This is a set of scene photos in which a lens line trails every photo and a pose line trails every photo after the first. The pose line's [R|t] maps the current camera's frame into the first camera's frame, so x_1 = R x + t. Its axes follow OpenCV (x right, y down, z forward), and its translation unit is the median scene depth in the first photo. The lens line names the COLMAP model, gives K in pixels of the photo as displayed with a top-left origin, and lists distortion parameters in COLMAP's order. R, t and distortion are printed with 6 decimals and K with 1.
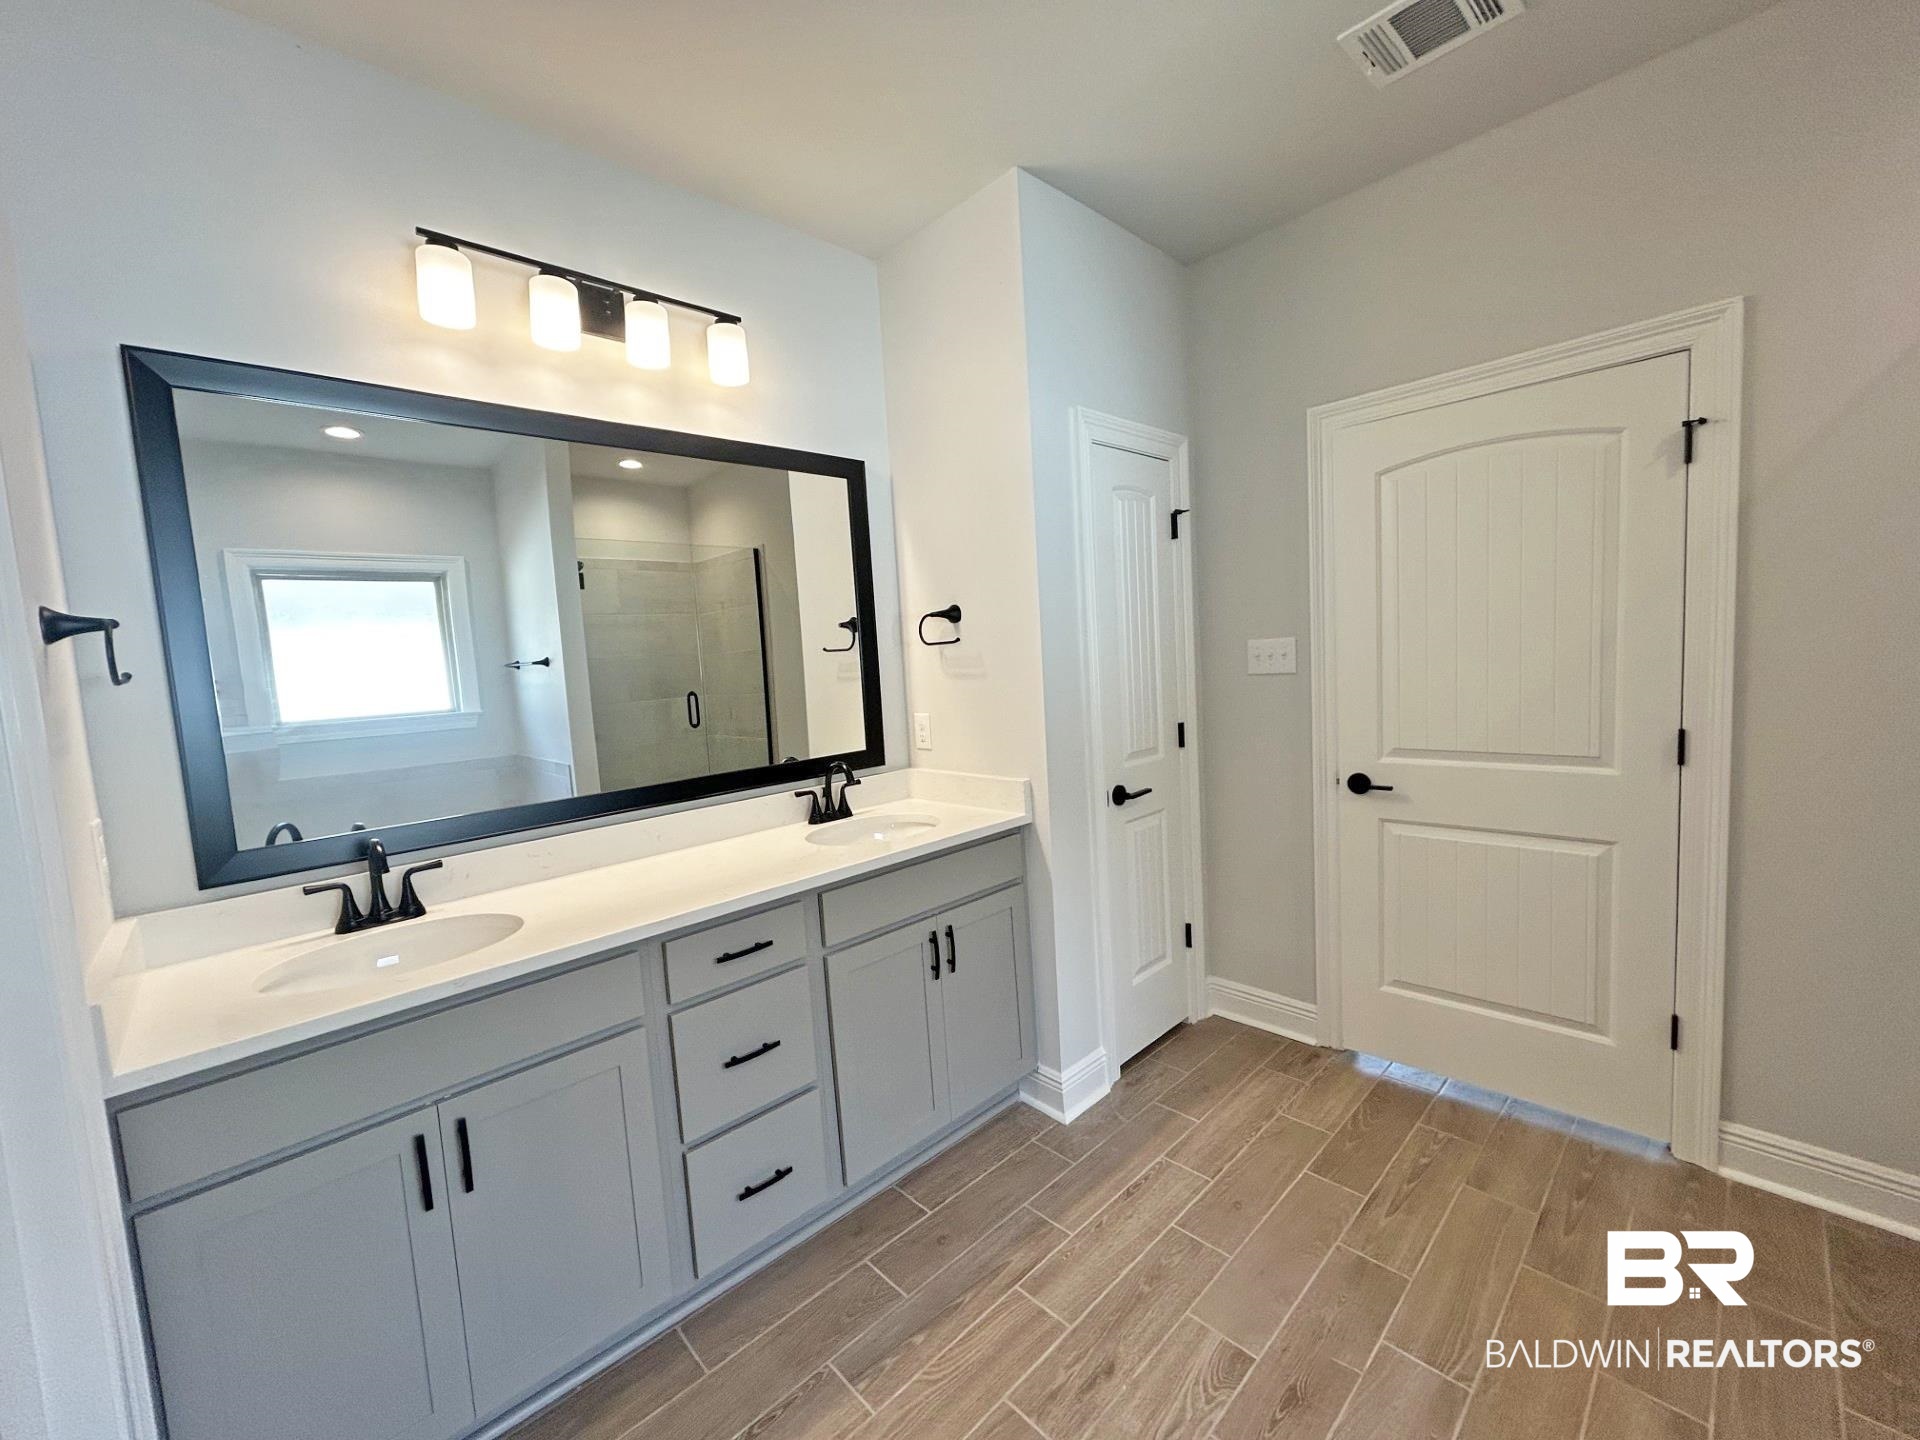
lens RADIAL K [[770.4, 0, 958.8], [0, 770.4, 716.8], [0, 0, 1]] dist [0.000274, -0.000118]
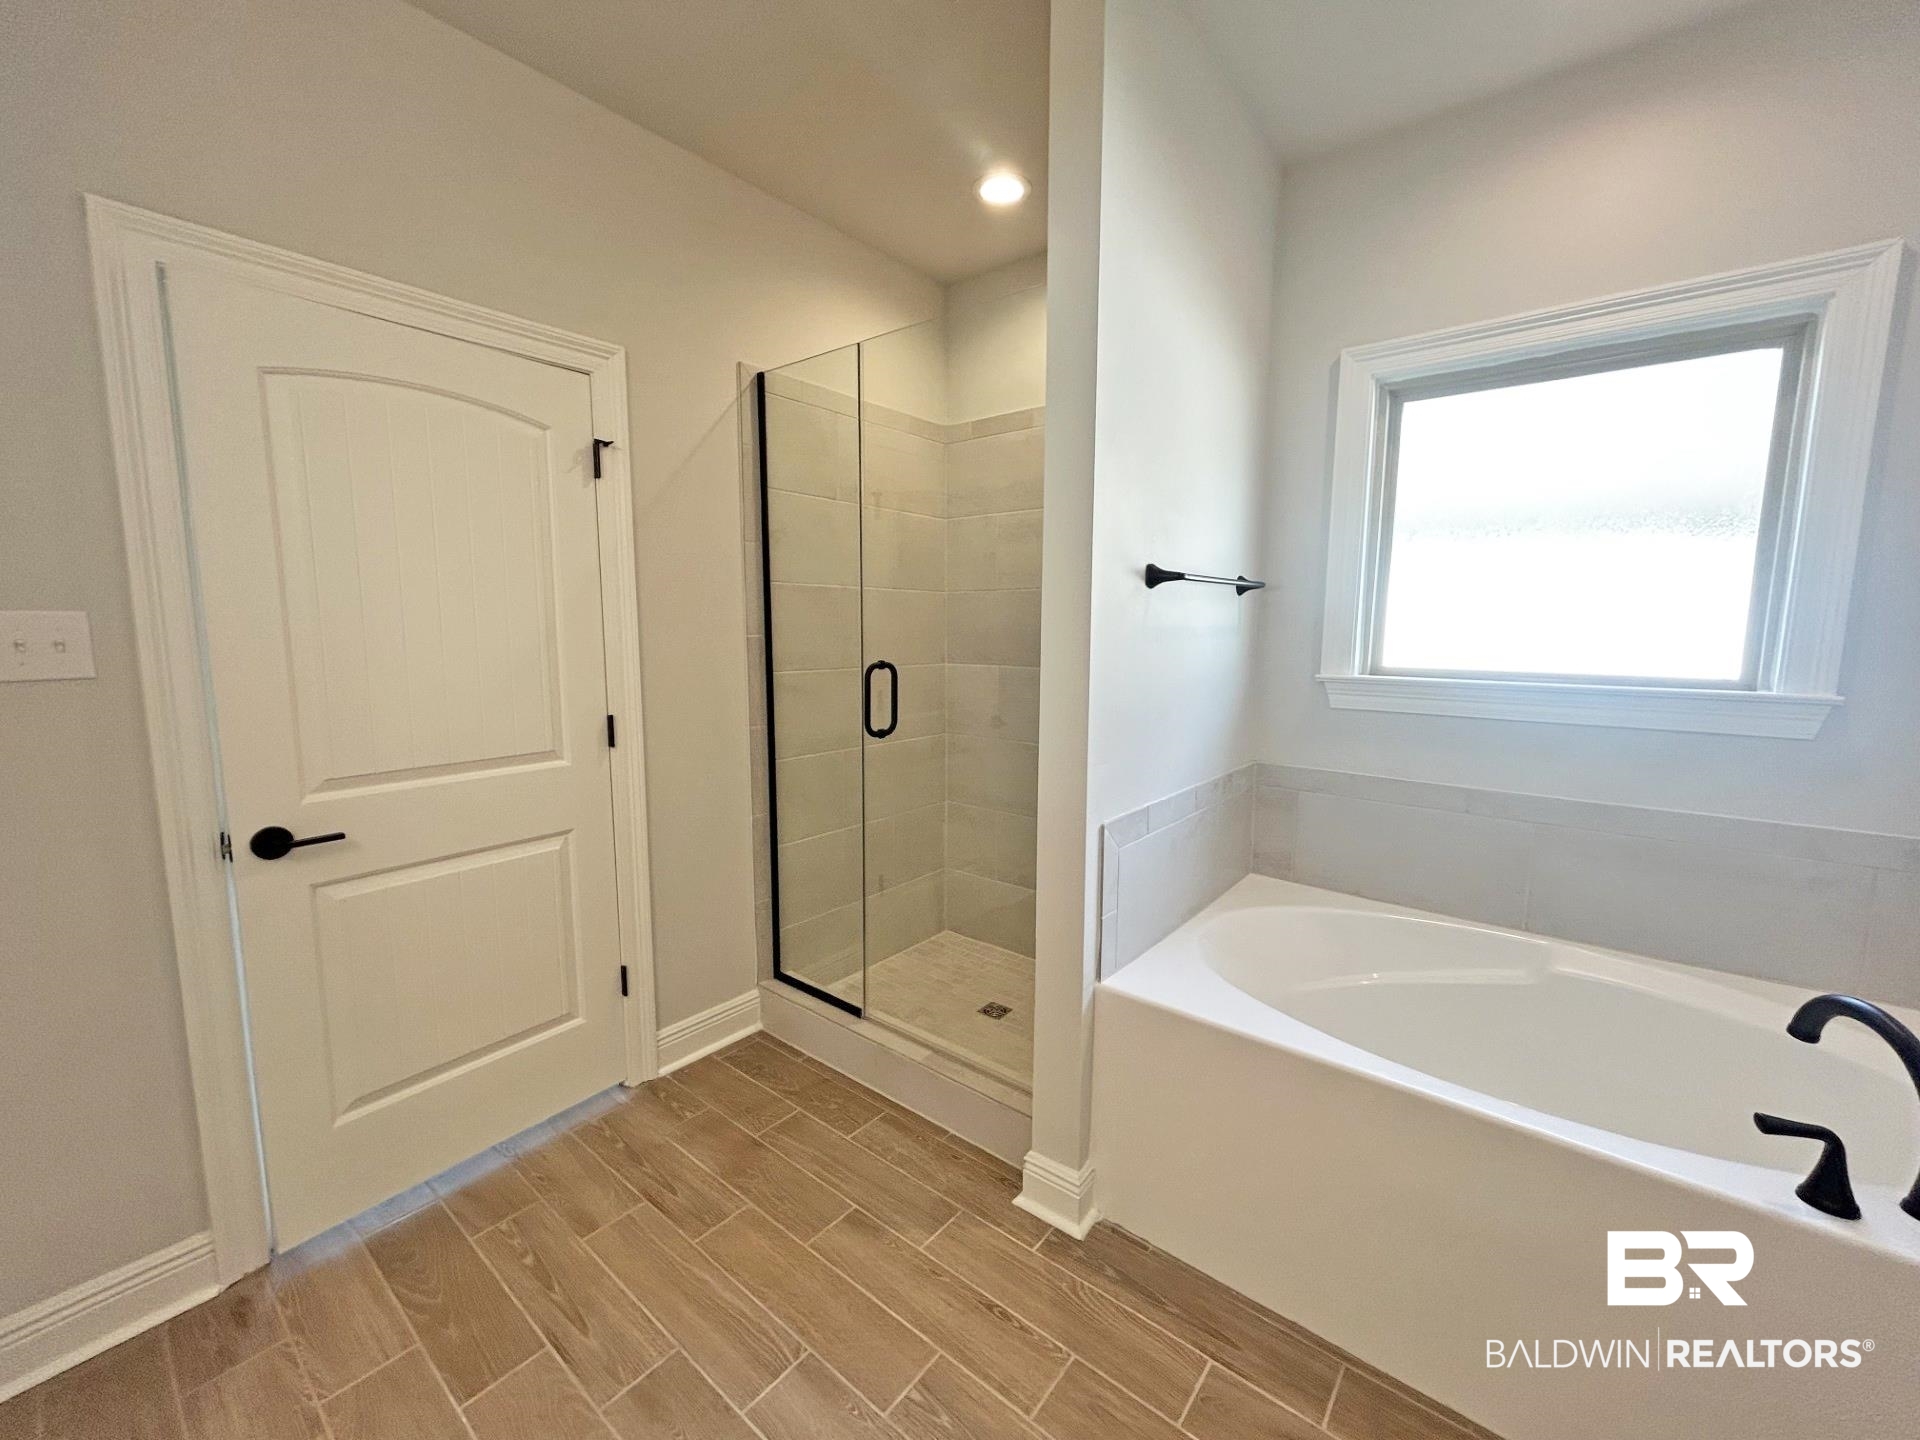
lens RADIAL K [[770.4, 0, 958.8], [0, 770.4, 716.8], [0, 0, 1]] dist [0.000274, -0.000118]
pose [[-0.128453, -0.065372, 0.989559, -0.231370], [0.088836, 0.993055, 0.077135, -0.021896], [-0.987729, 0.097817, -0.121753, 0.595268]]
